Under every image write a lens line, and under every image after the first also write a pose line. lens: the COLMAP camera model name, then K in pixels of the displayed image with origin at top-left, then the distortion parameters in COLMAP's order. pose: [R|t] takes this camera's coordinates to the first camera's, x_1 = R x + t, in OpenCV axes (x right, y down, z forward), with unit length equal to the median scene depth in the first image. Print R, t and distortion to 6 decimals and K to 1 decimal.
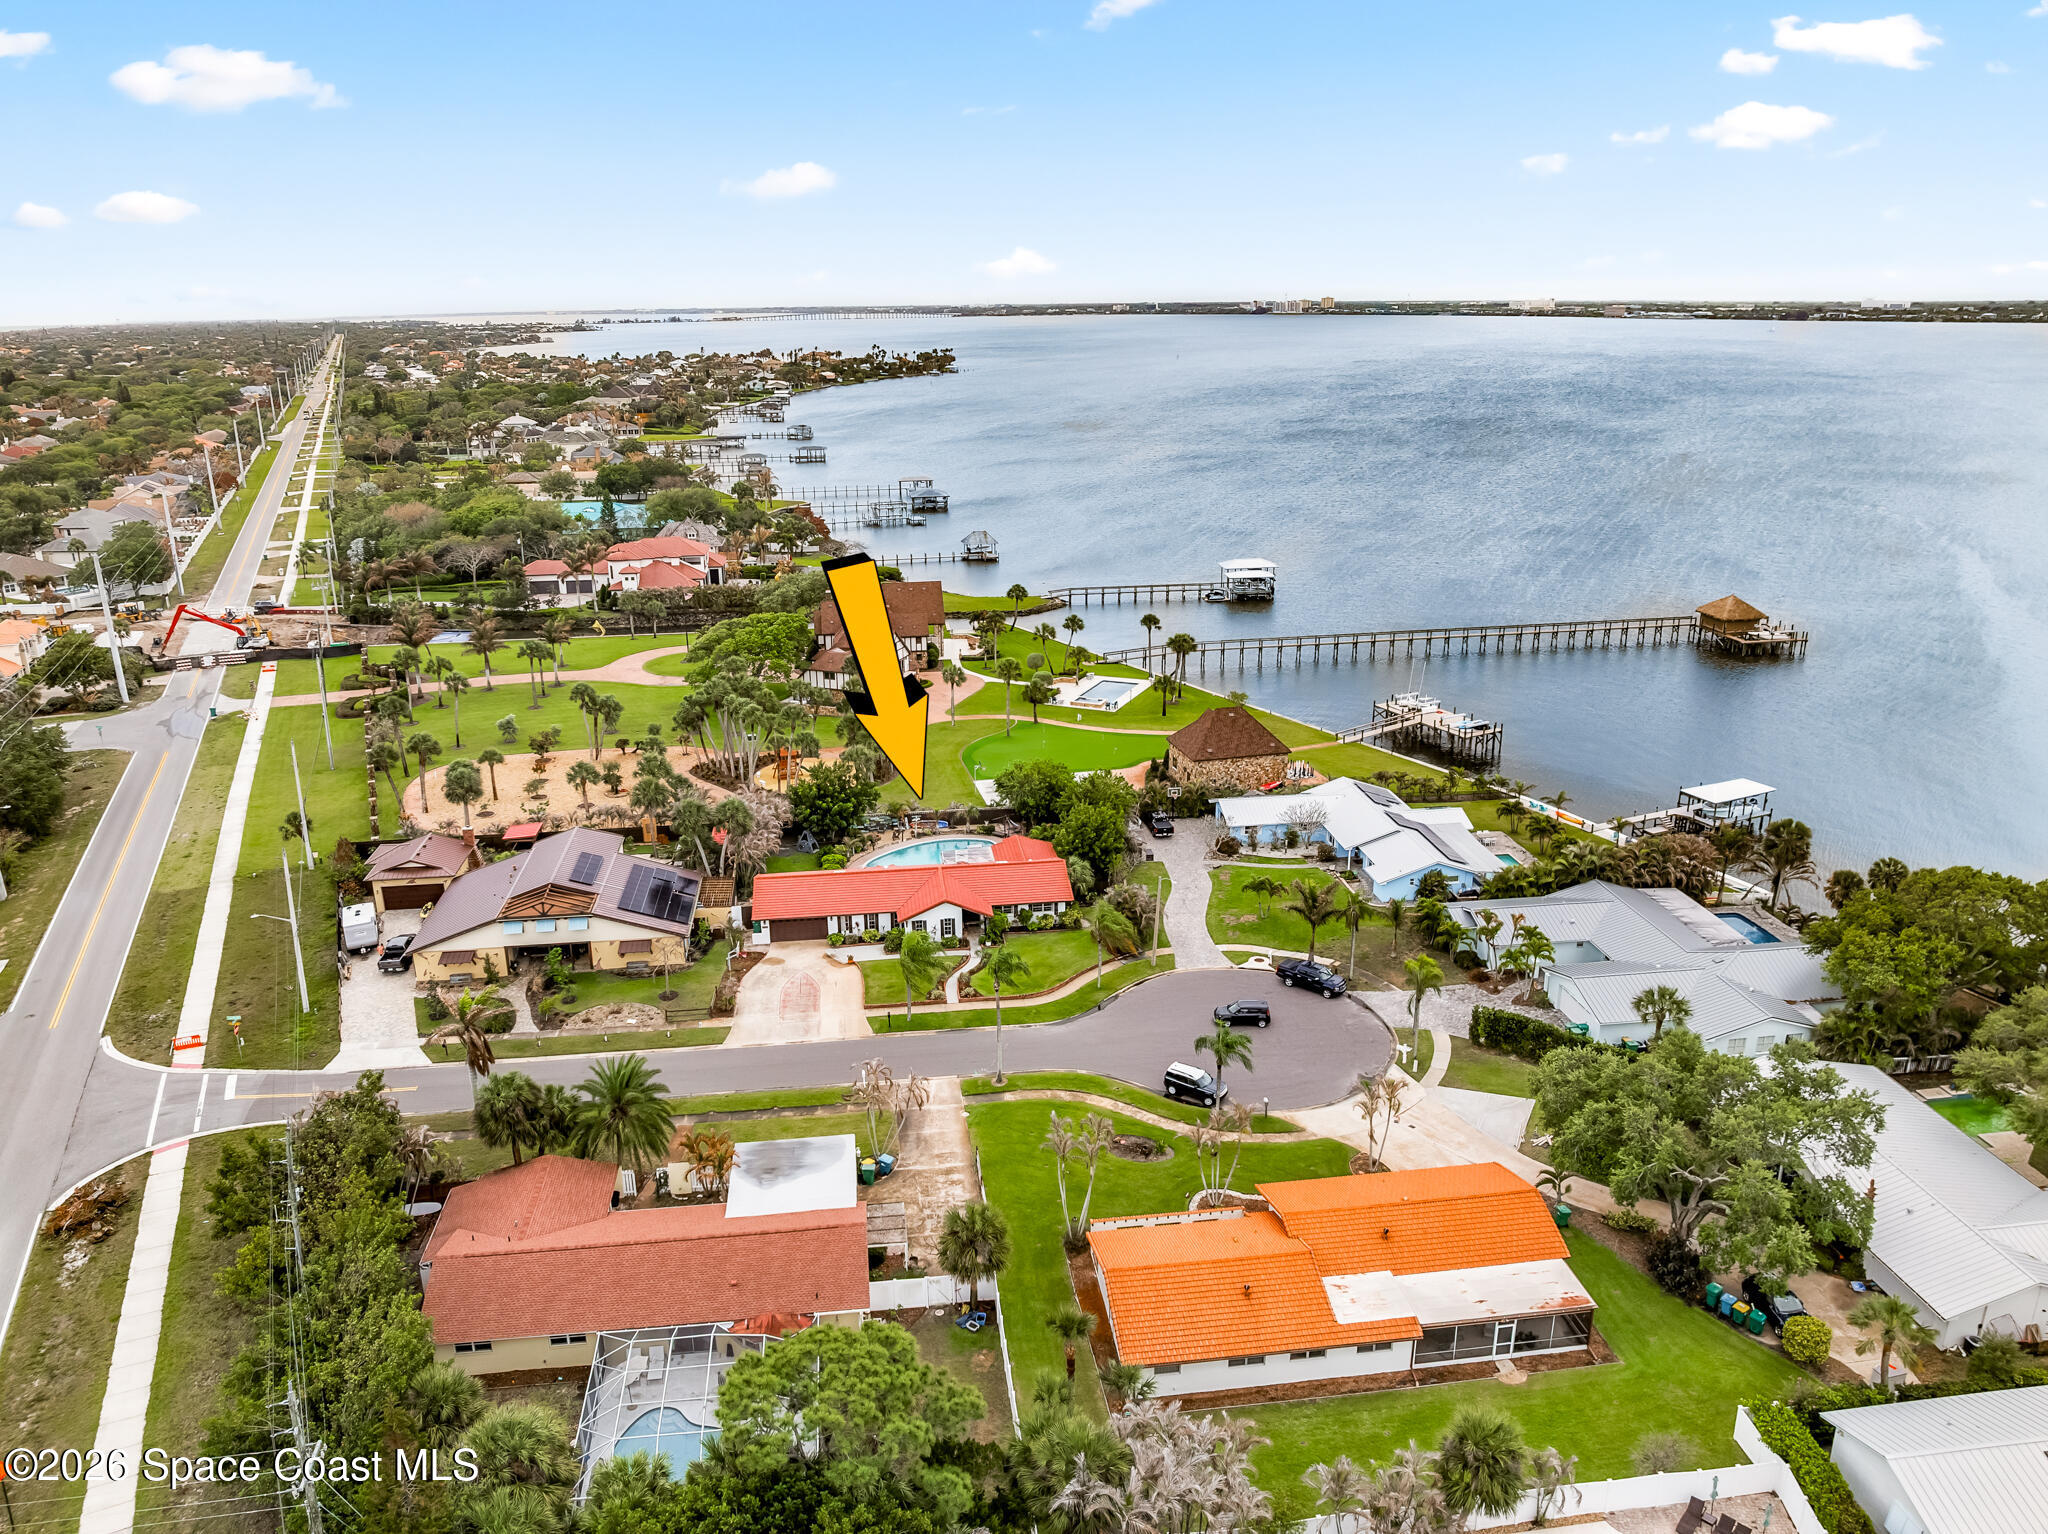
lens RADIAL K [[1447.8, 0, 1025.1], [0, 1447.8, 719.2], [0, 0, 1]] dist [-0.034505, -0.003095]
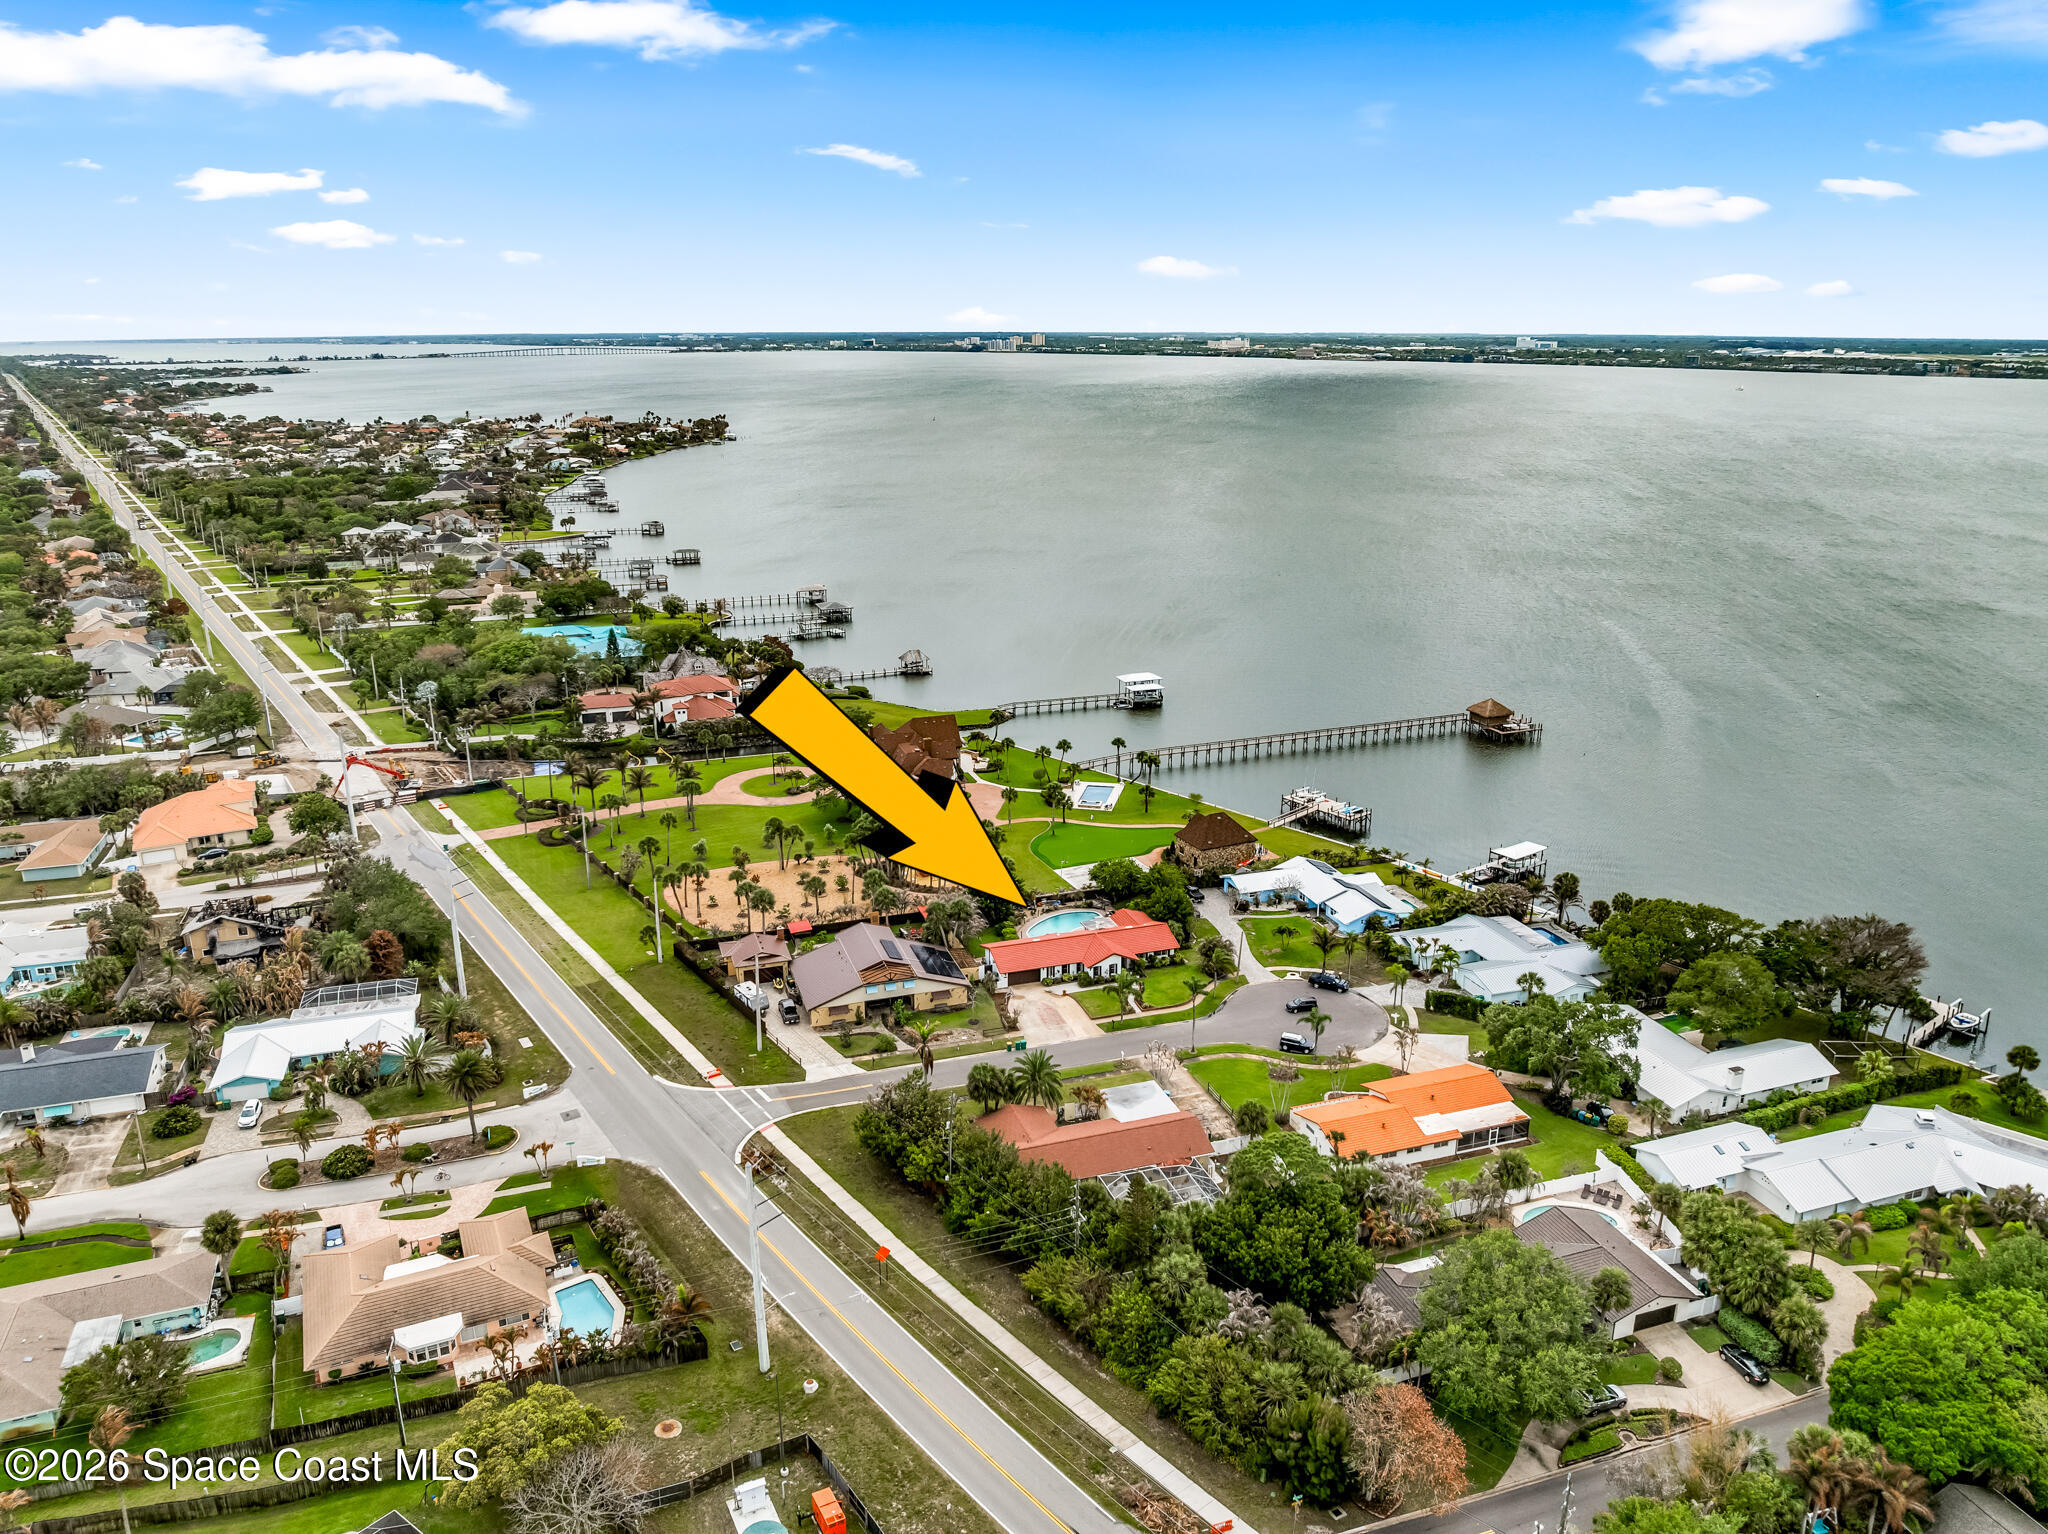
lens RADIAL K [[1447.8, 0, 1025.1], [0, 1447.8, 719.2], [0, 0, 1]] dist [-0.034505, -0.003095]
pose [[0.980746, -0.040642, 0.191012, -0.457582], [0.044087, 0.998932, -0.013815, -0.125343], [-0.190246, 0.021970, 0.981491, -0.624762]]
